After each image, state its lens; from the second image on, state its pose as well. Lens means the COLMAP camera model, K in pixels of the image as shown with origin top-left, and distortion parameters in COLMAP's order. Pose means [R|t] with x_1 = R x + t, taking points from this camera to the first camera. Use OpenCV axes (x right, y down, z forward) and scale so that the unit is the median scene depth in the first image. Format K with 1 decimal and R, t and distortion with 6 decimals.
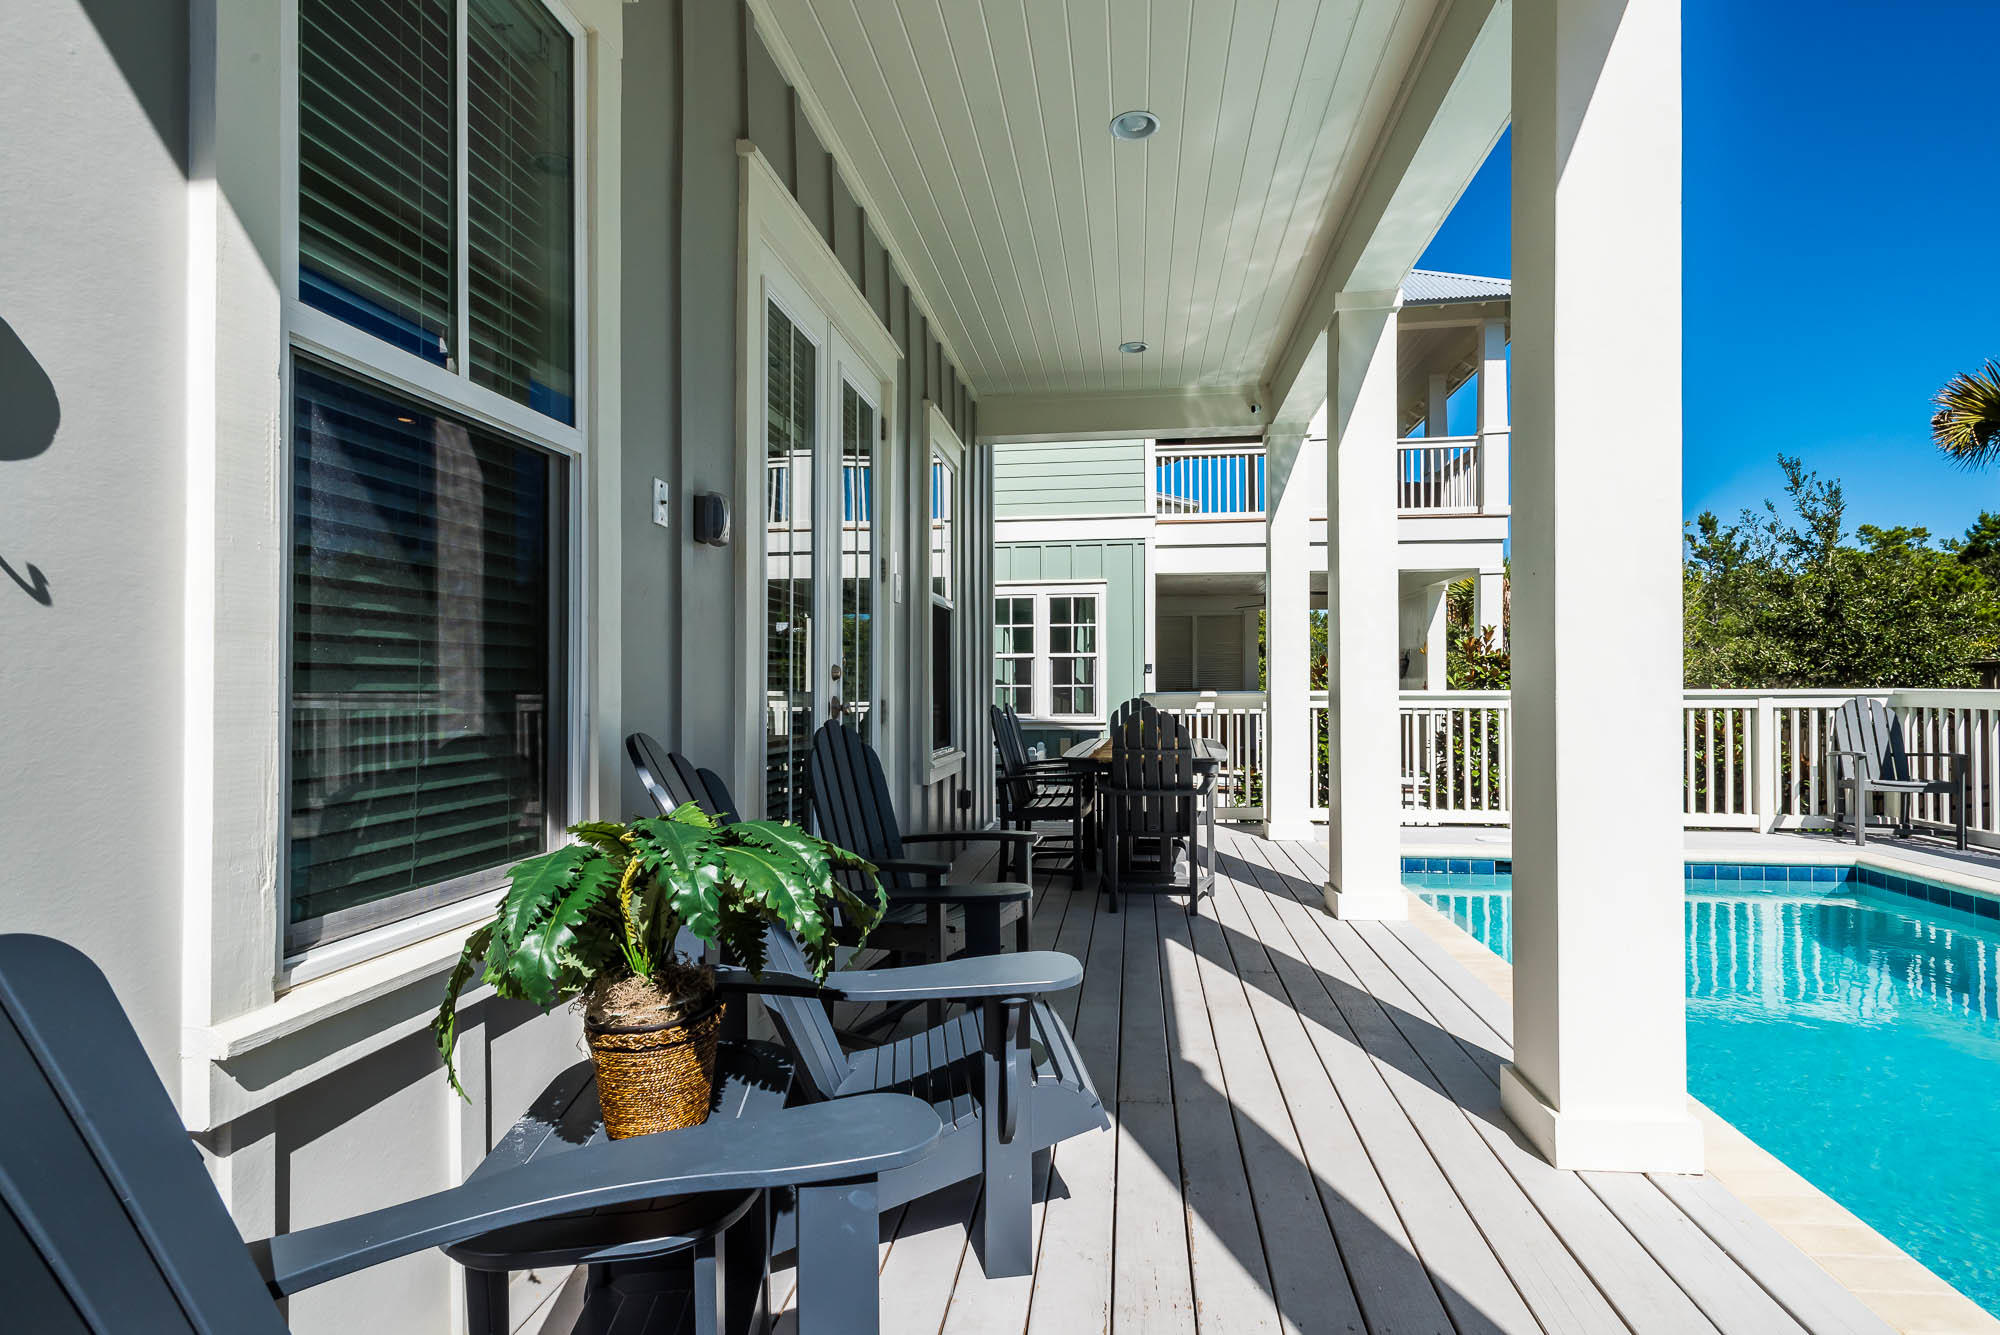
lens RADIAL K [[964.8, 0, 1002.6], [0, 964.8, 675.7], [0, 0, 1]] dist [0.012809, -0.000959]
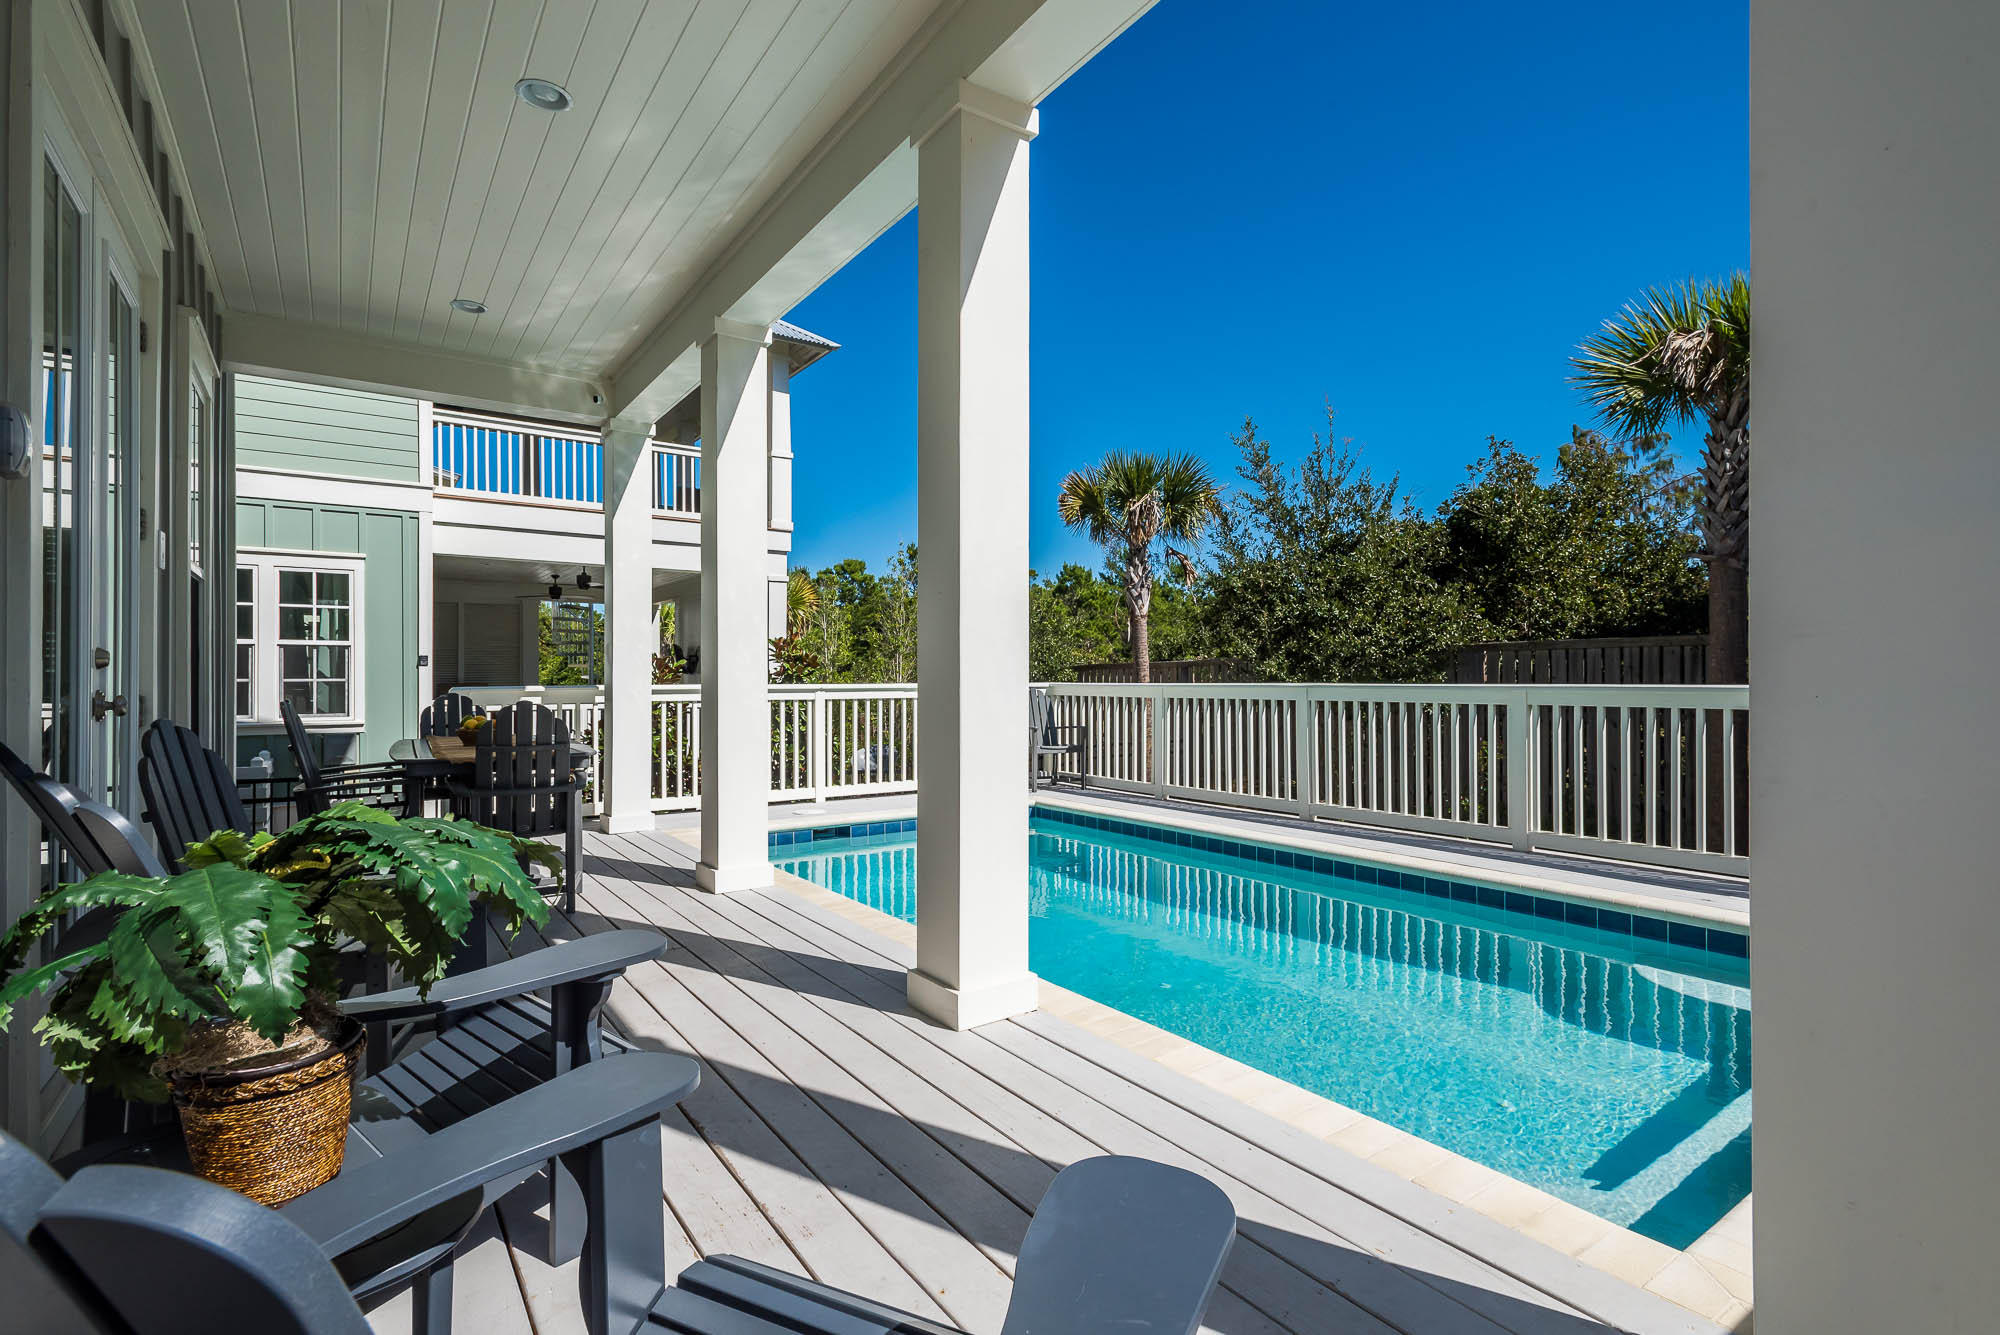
lens RADIAL K [[964.8, 0, 1003.0], [0, 964.8, 671.6], [0, 0, 1]] dist [0.012809, -0.000959]
pose [[0.738930, 0.008484, 0.673729, -0.103508], [-0.008287, 0.999960, -0.003503, 0.002656], [-0.673732, -0.002995, 0.738970, -0.012996]]
